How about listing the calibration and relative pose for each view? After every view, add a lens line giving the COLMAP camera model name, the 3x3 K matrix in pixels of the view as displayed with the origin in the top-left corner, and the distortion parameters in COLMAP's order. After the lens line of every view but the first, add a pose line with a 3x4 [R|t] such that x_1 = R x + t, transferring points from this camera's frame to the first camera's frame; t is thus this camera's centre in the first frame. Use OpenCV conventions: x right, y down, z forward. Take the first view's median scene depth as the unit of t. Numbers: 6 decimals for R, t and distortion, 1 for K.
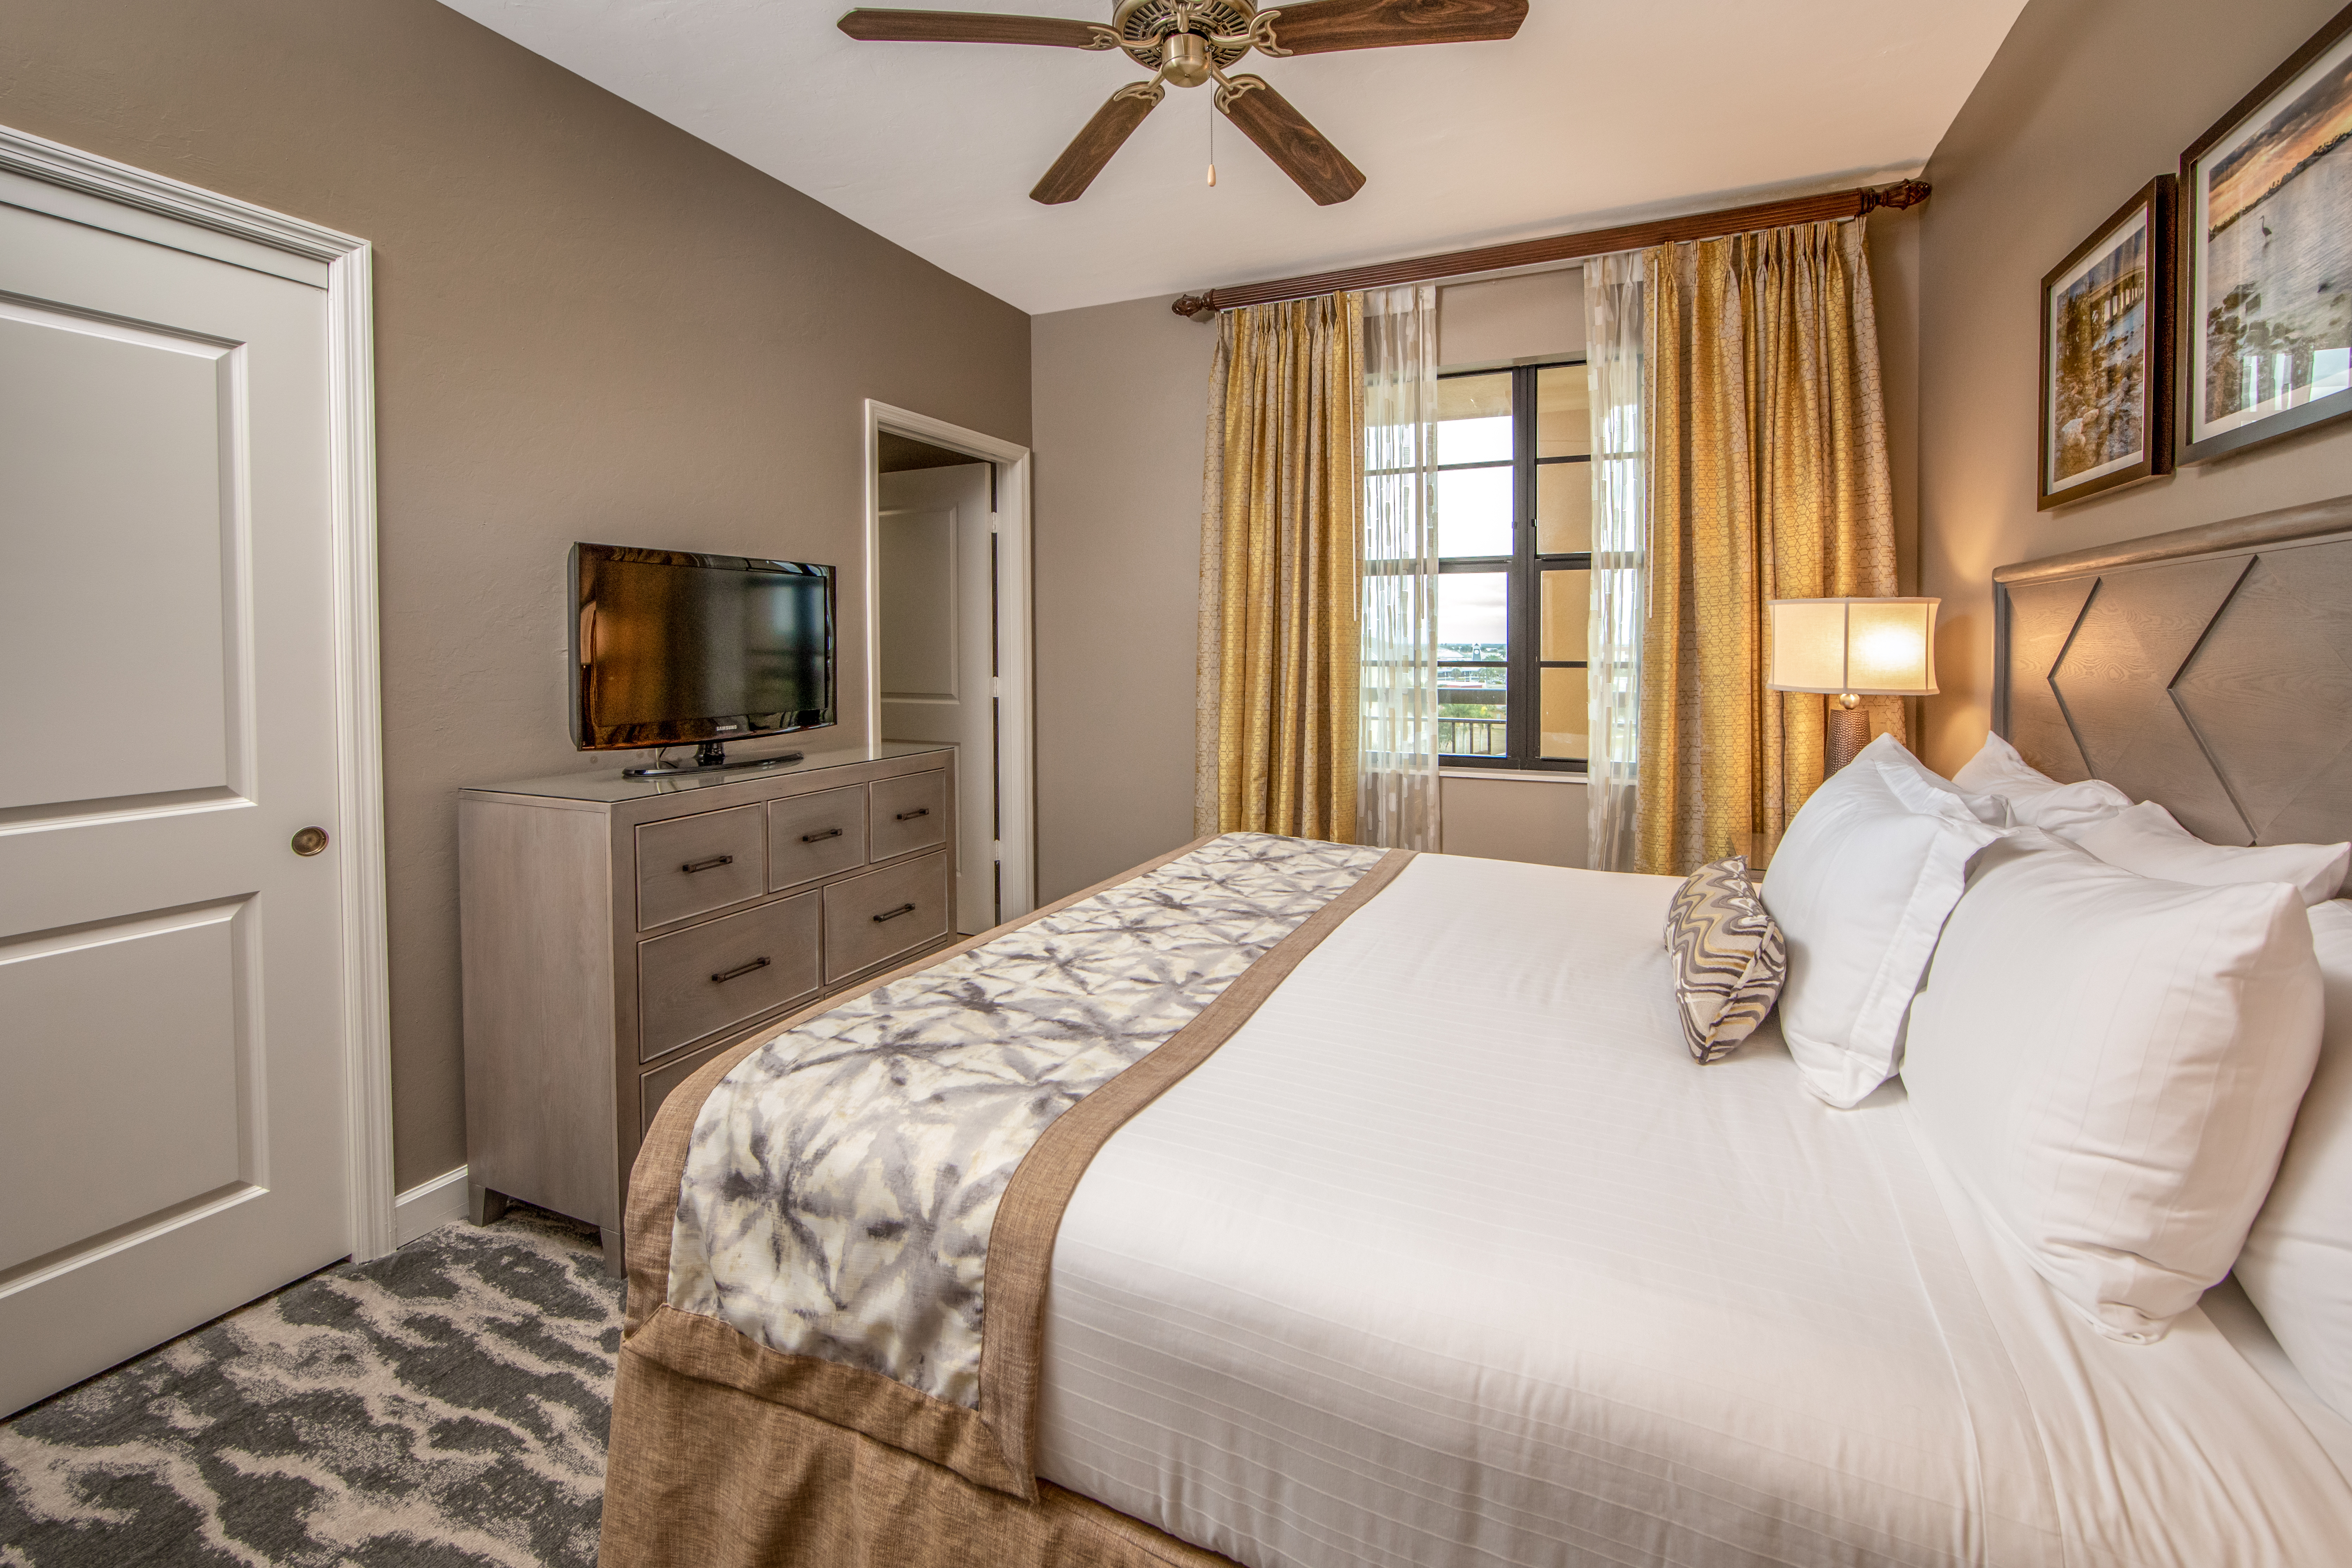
lens RADIAL K [[970.0, 0, 1177.3], [0, 970.0, 640.2], [0, 0, 1]] dist [-0.016614, -0.000051]
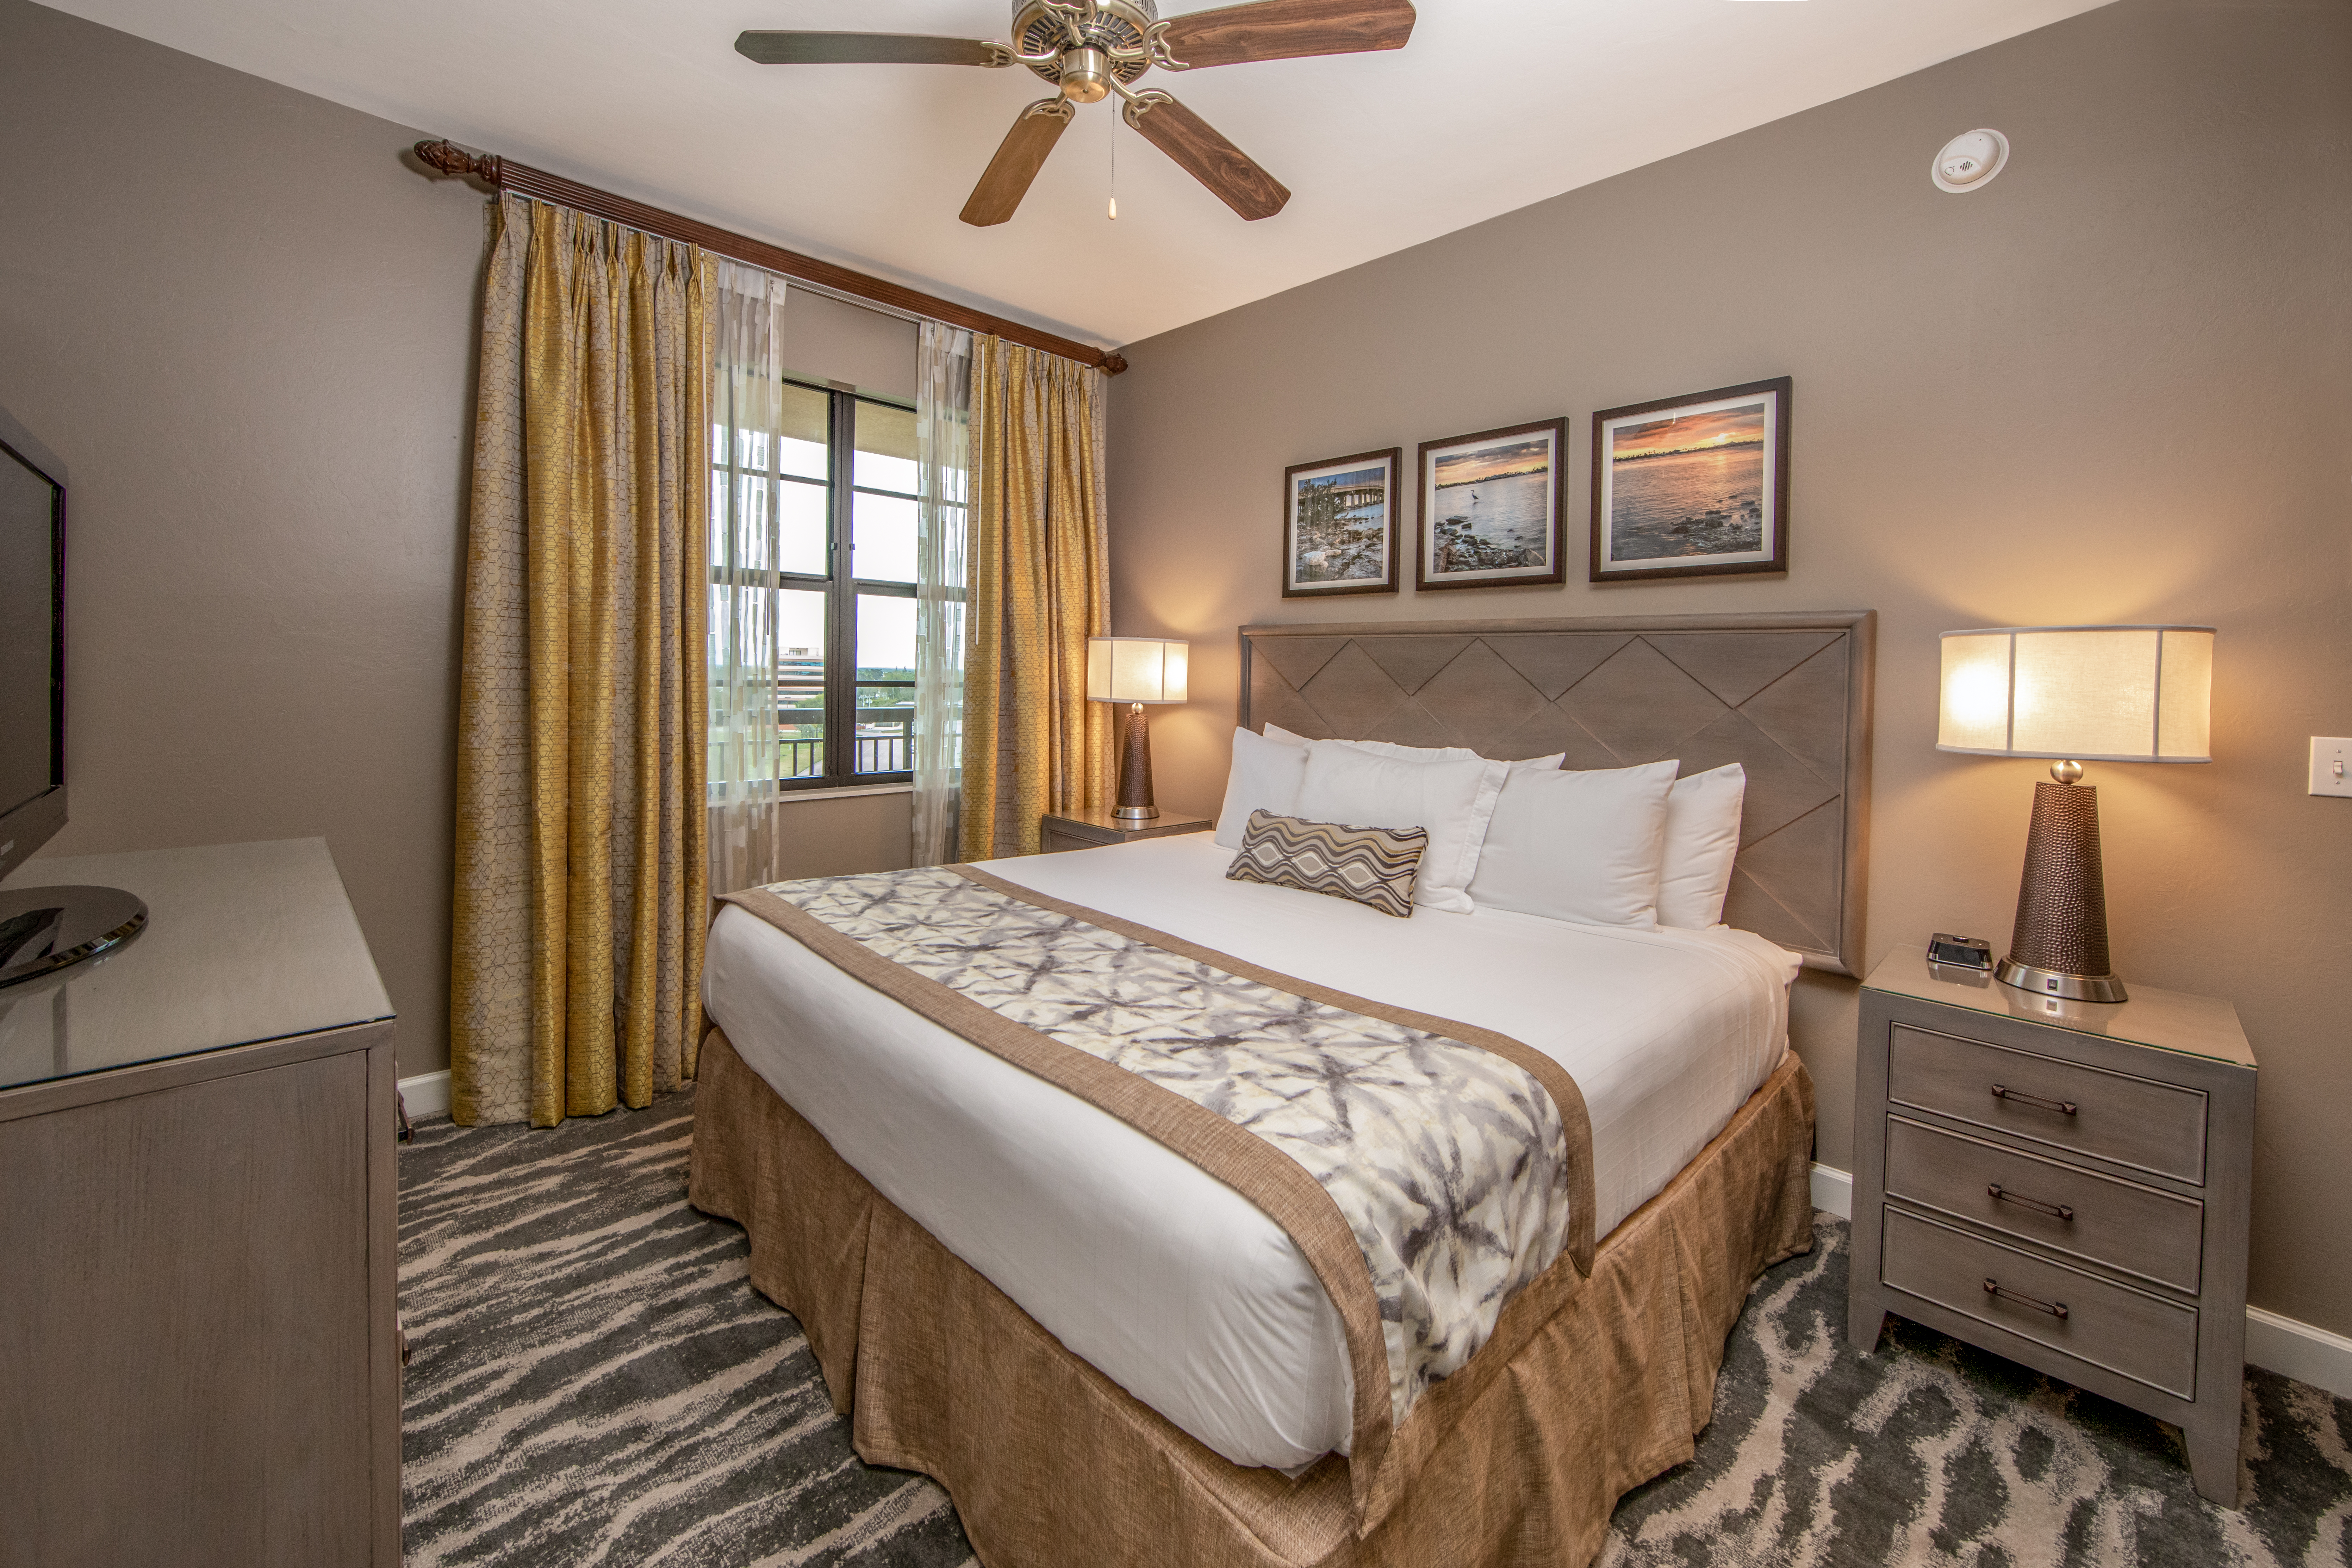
lens RADIAL K [[975.3, 0, 1180.4], [0, 975.3, 662.3], [0, 0, 1]] dist [0.000862, 0.000407]
pose [[0.362139, 0.015226, 0.932000, -0.582102], [-0.022663, 0.999715, -0.007526, 0.001954], [-0.931848, -0.018396, 0.362381, 0.352807]]
